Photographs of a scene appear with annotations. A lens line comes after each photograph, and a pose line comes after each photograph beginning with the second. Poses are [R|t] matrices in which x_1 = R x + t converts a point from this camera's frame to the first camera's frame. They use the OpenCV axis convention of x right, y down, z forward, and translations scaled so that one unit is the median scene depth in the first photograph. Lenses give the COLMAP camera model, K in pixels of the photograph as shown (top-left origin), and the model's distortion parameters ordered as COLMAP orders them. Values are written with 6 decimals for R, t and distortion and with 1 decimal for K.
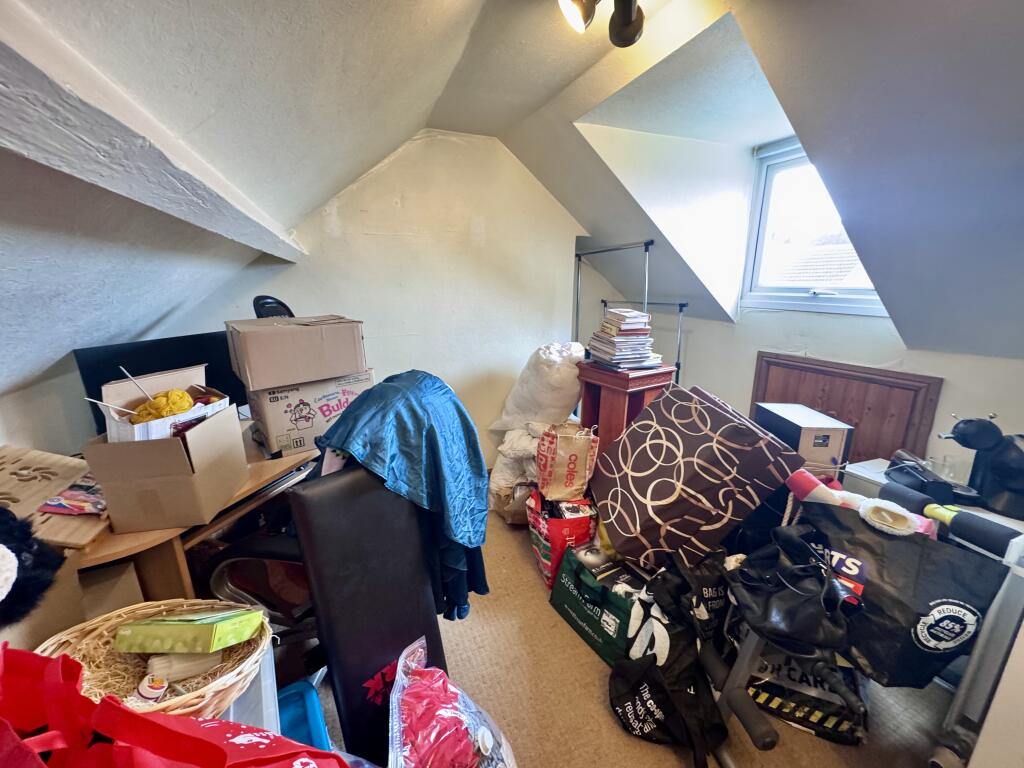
lens RADIAL K [[405.5, 0, 509.7], [0, 405.5, 382.9], [0, 0, 1]] dist [-0.005395, 0.000393]
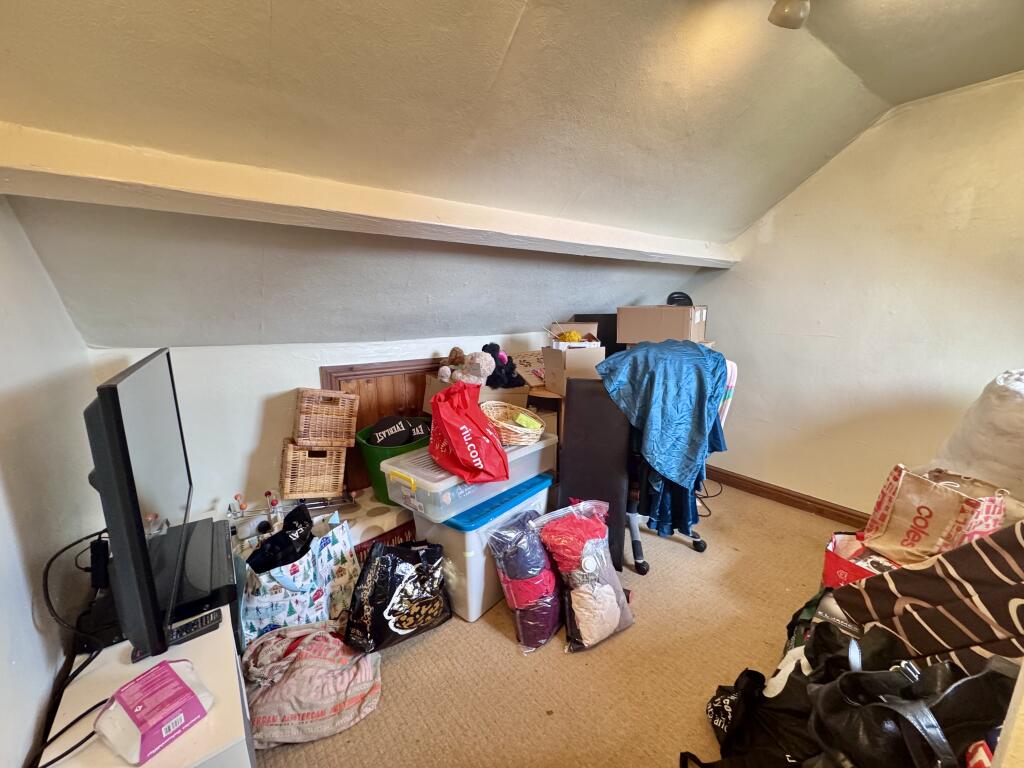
lens RADIAL K [[405.5, 0, 516.0], [0, 405.5, 383.1], [0, 0, 1]] dist [-0.005395, 0.000393]
pose [[0.266872, 0.188890, -0.945040, 0.788979], [-0.230149, 0.964723, 0.127831, 0.054829], [0.935848, 0.183385, 0.300930, 0.097744]]
